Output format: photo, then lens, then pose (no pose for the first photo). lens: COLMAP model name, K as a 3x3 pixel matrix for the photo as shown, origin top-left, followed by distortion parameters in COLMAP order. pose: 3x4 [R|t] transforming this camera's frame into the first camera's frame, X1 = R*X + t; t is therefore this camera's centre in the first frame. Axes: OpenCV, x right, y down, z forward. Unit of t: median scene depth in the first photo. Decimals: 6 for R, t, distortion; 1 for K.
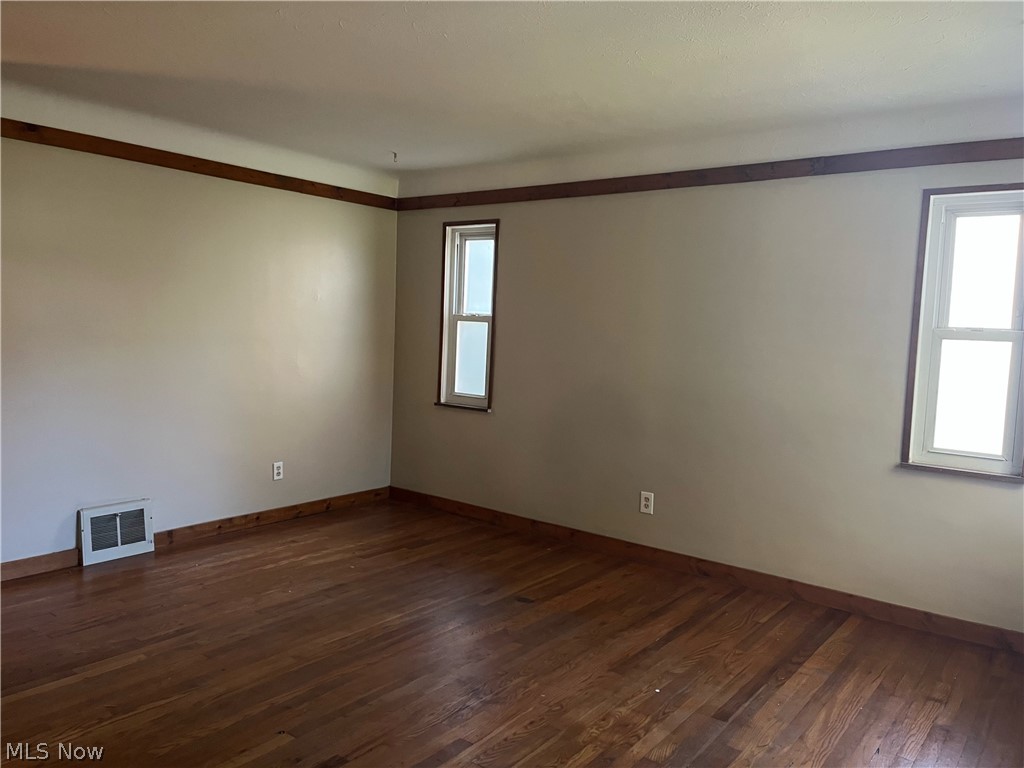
lens RADIAL K [[769.9, 0, 513.1], [0, 769.9, 391.1], [0, 0, 1]] dist [0.023242, -0.006280]
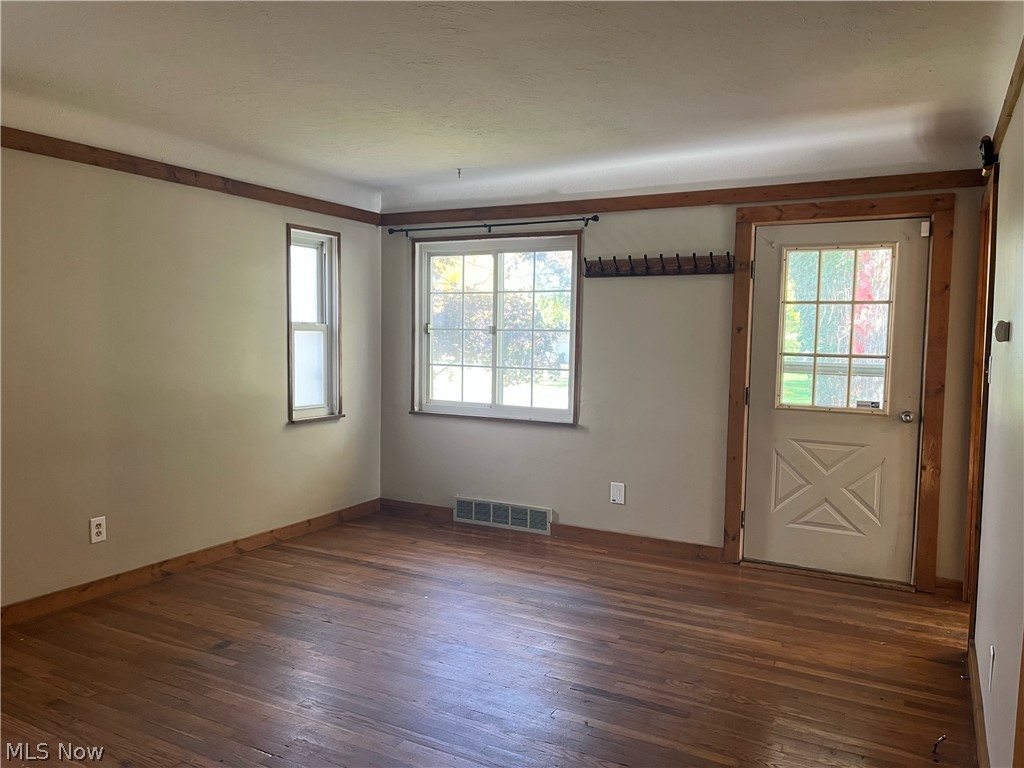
lens RADIAL K [[769.9, 0, 513.1], [0, 769.9, 391.1], [0, 0, 1]] dist [0.023242, -0.006280]
pose [[-0.168473, -0.112225, 0.979297, -0.950511], [0.063702, 0.990181, 0.124432, -0.111657], [-0.983646, 0.083347, -0.159670, 0.868546]]
